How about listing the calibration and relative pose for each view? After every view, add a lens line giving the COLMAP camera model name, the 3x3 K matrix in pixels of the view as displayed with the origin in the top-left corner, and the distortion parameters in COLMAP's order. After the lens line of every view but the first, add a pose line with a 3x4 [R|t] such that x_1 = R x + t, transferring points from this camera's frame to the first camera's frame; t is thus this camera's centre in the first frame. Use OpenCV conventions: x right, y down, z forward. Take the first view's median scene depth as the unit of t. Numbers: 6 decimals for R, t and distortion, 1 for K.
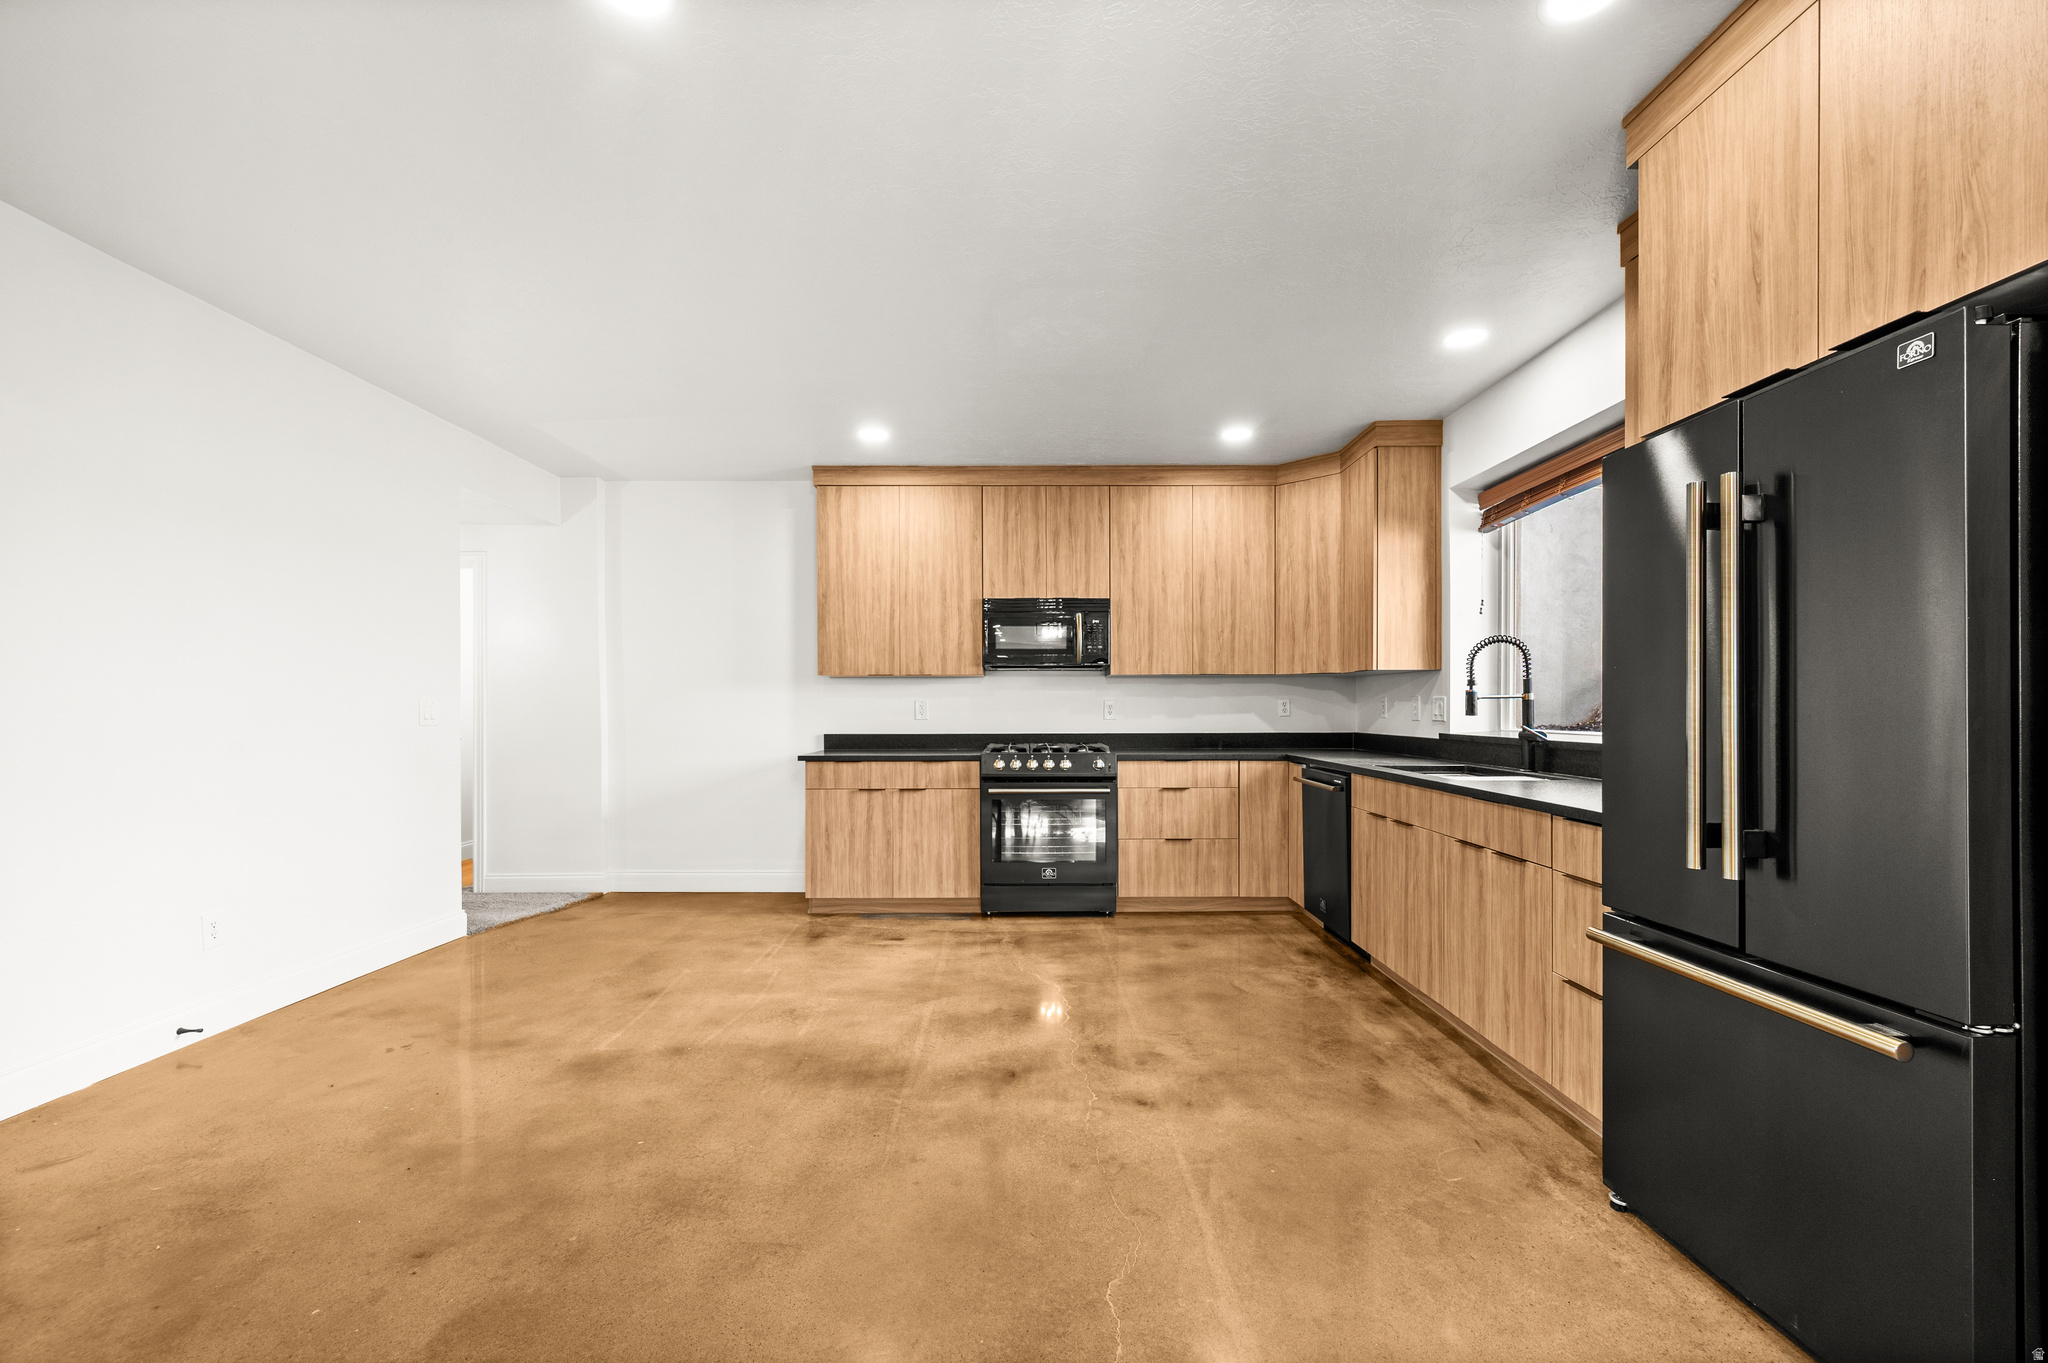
lens RADIAL K [[837.1, 0, 1031.0], [0, 837.1, 704.8], [0, 0, 1]] dist [-0.000795, -0.000118]
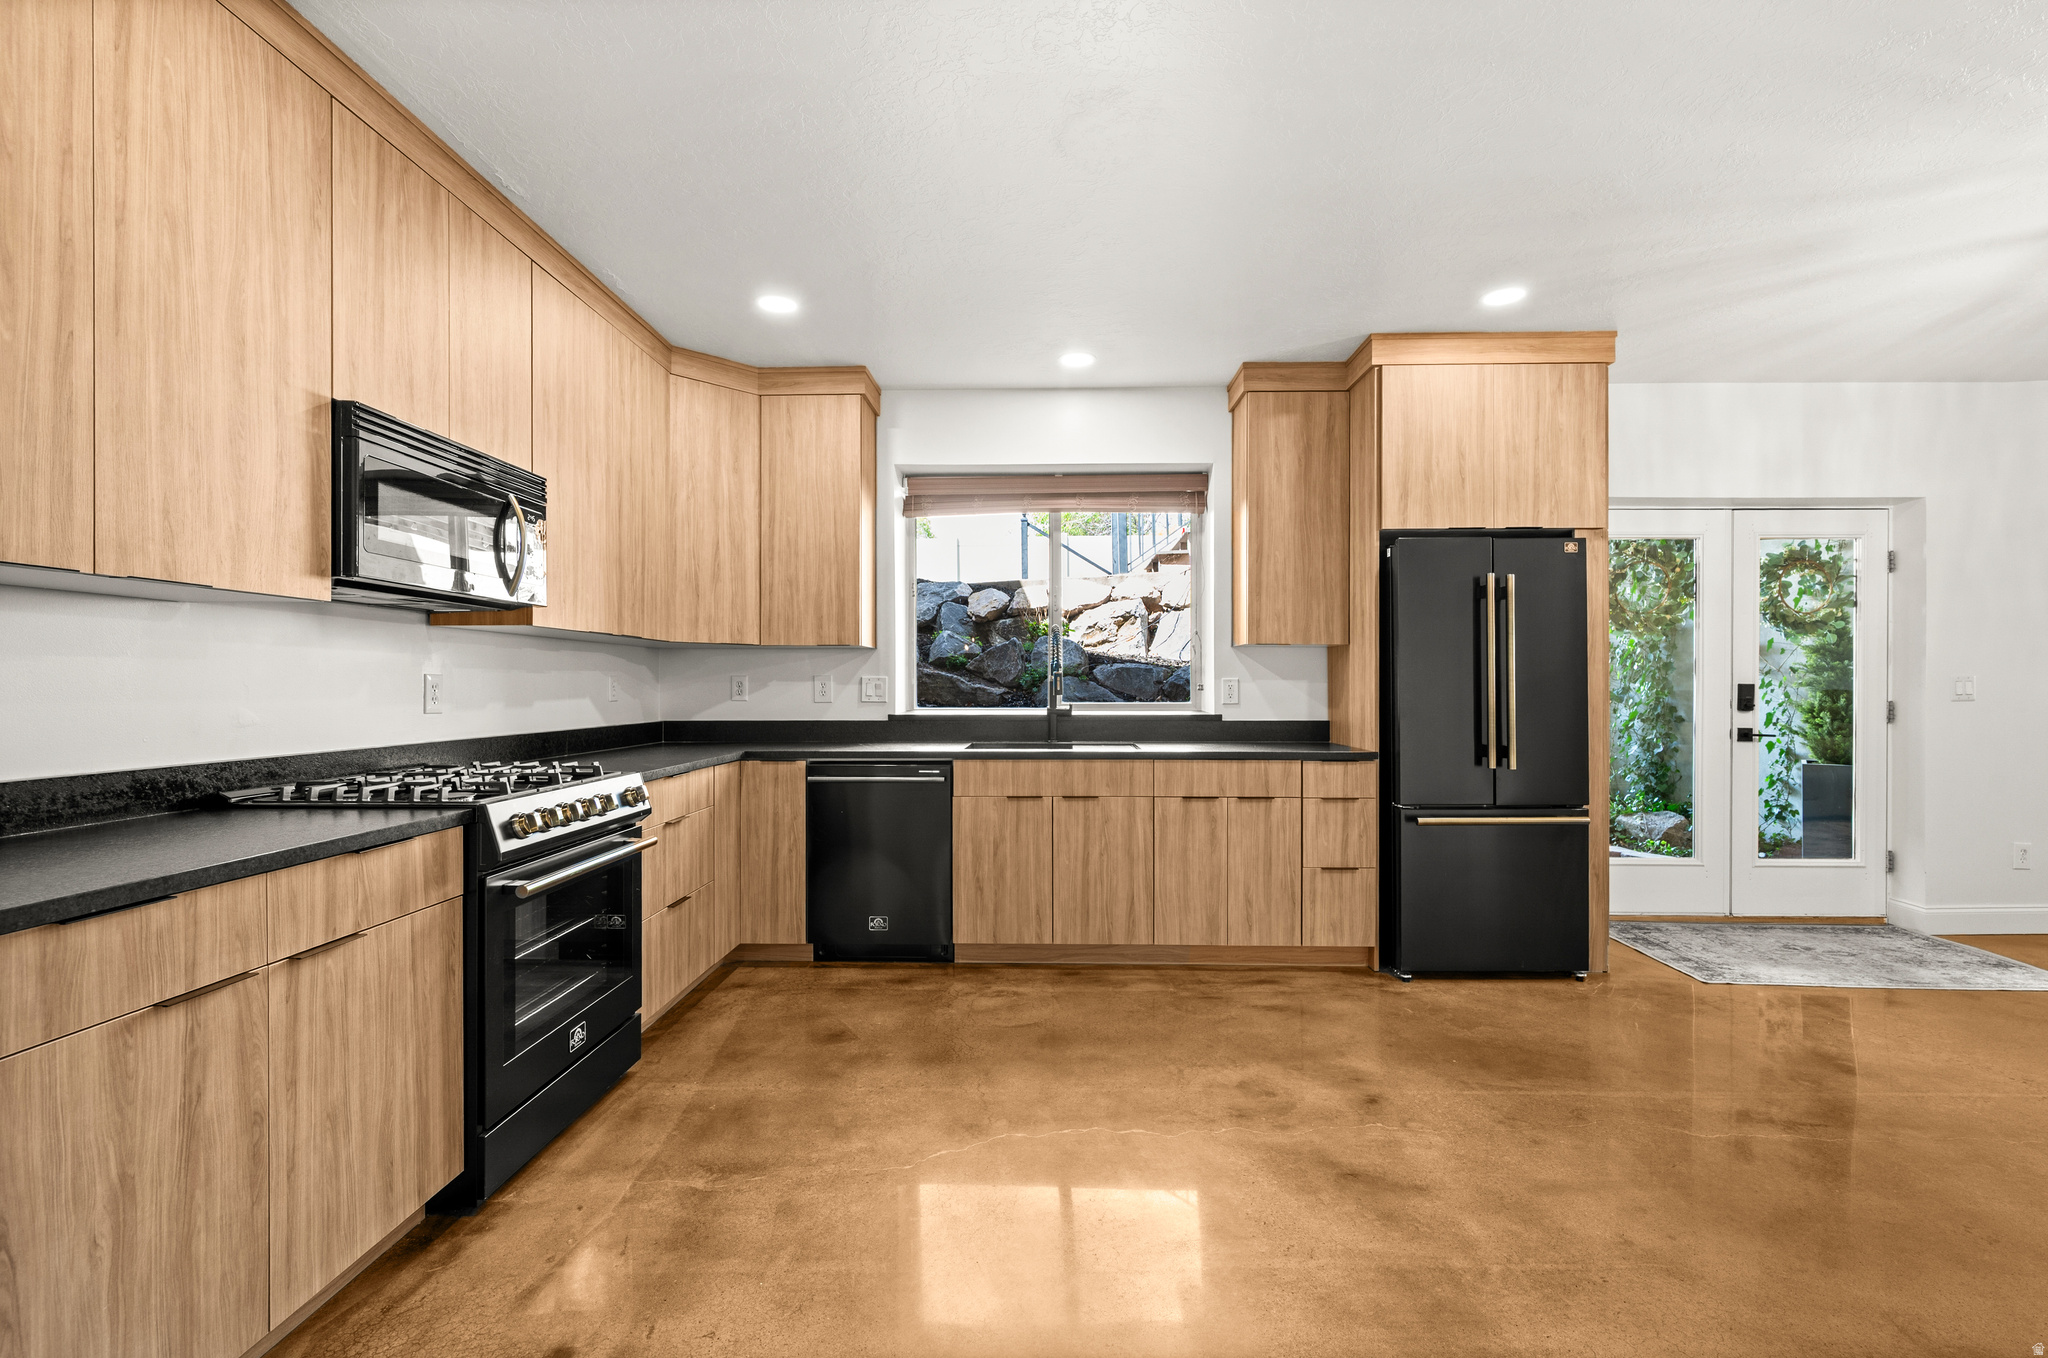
lens RADIAL K [[881.5, 0, 1035.0], [0, 881.5, 683.0], [0, 0, 1]] dist [-0.001073, -0.000230]
pose [[0.025895, 0.005004, 0.999652, -0.485964], [-0.001720, 0.999986, -0.004961, 0.002029], [-0.999663, -0.001591, 0.025903, 0.745444]]
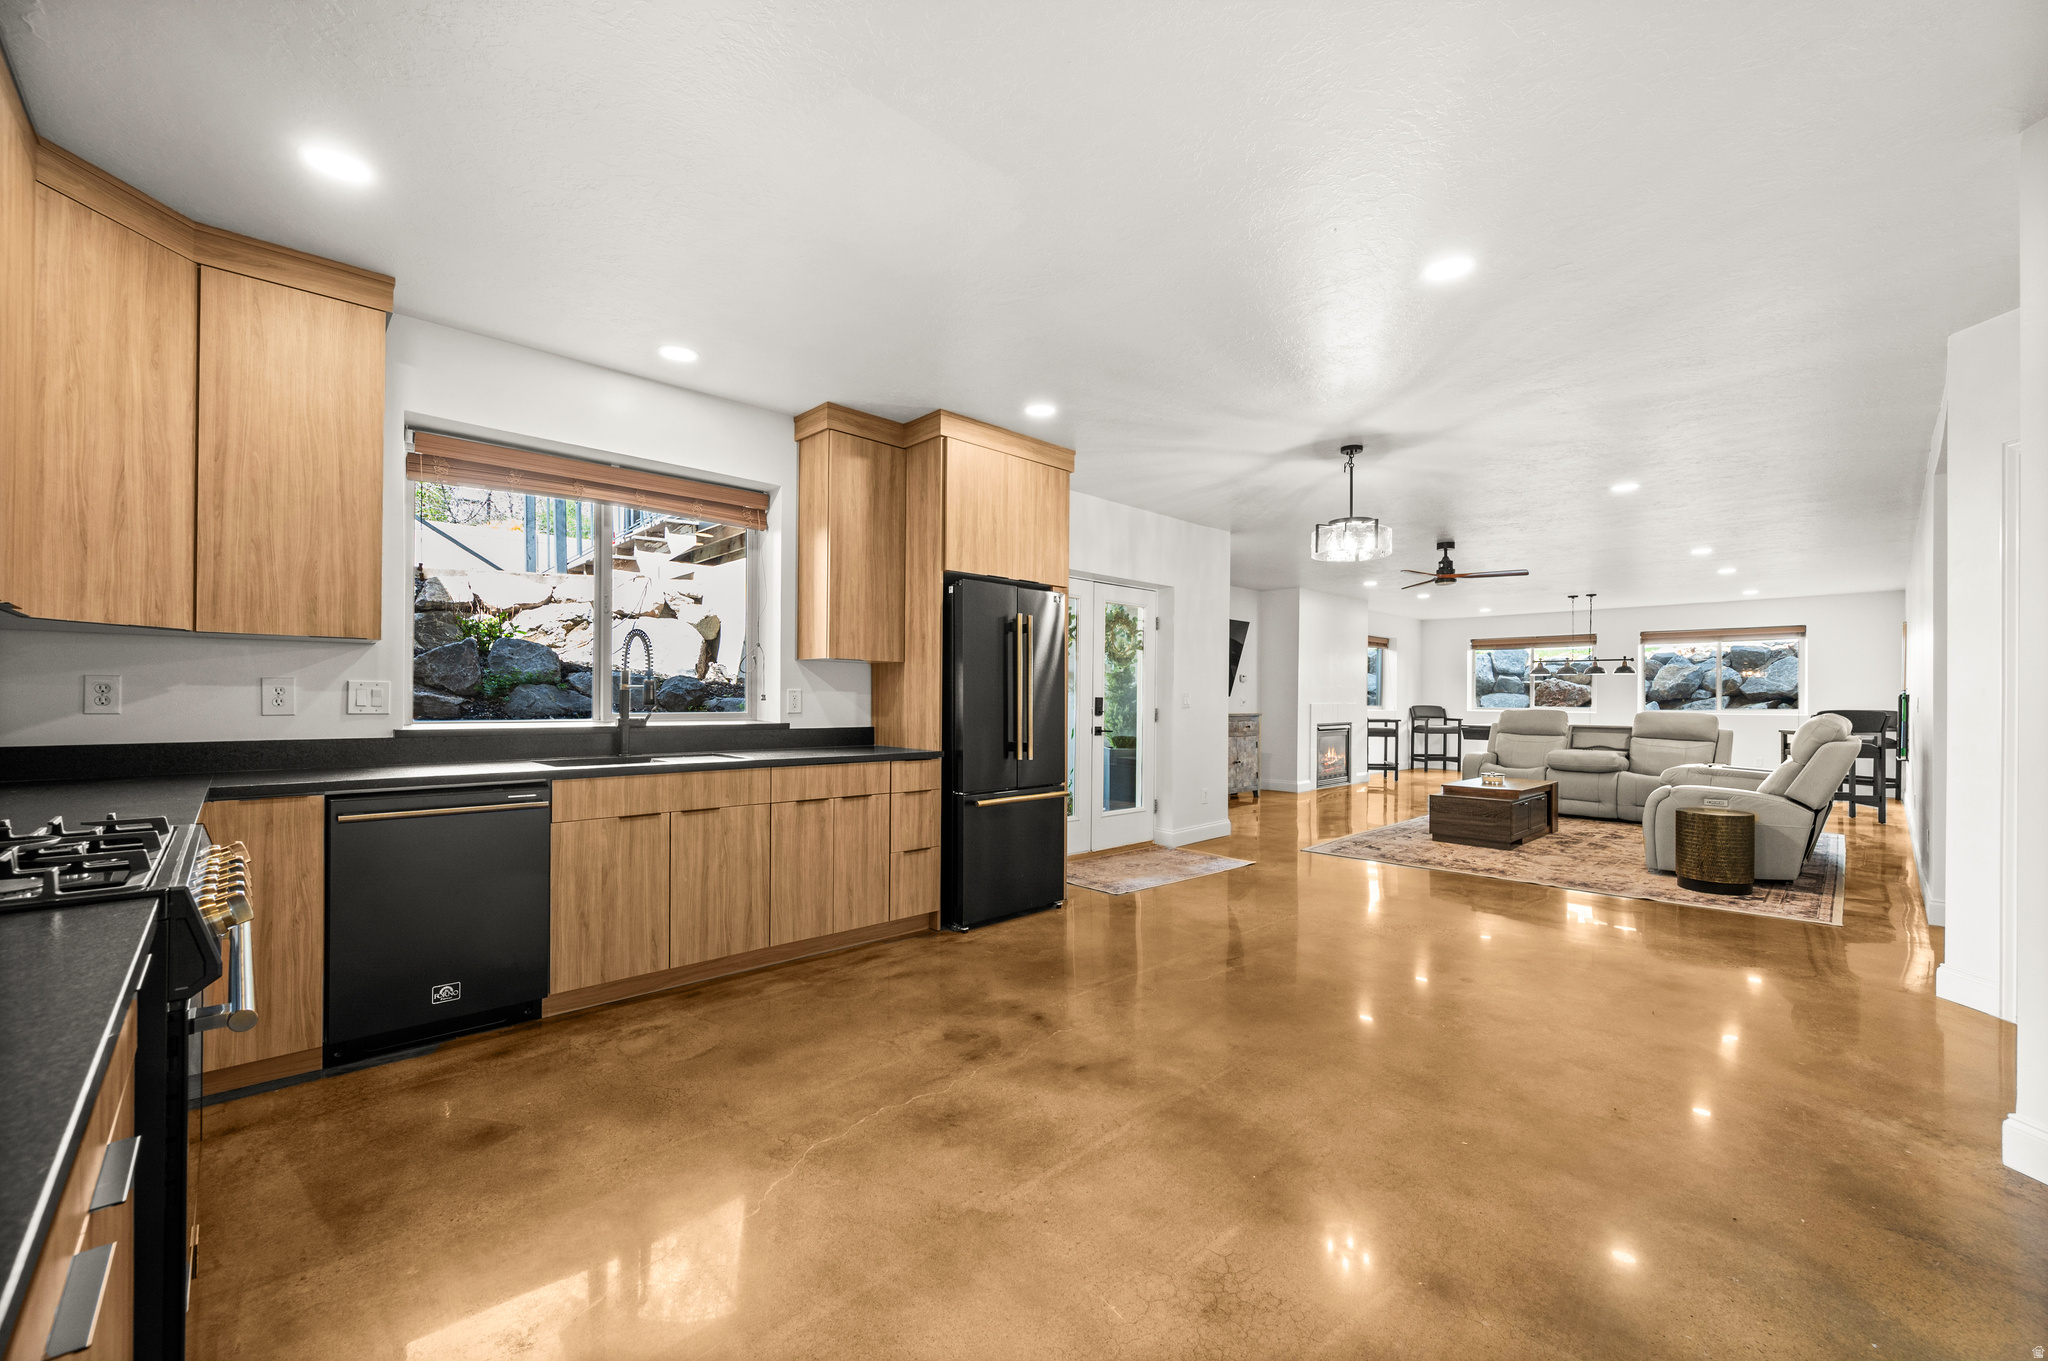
lens RADIAL K [[816.2, 0, 1028.9], [0, 816.2, 693.3], [0, 0, 1]] dist [0.000318, -0.000100]
pose [[-0.688318, 0.002775, 0.725403, -0.403002], [-0.006201, 0.999934, -0.009709, 0.004091], [-0.725382, -0.011182, -0.688255, 1.012584]]
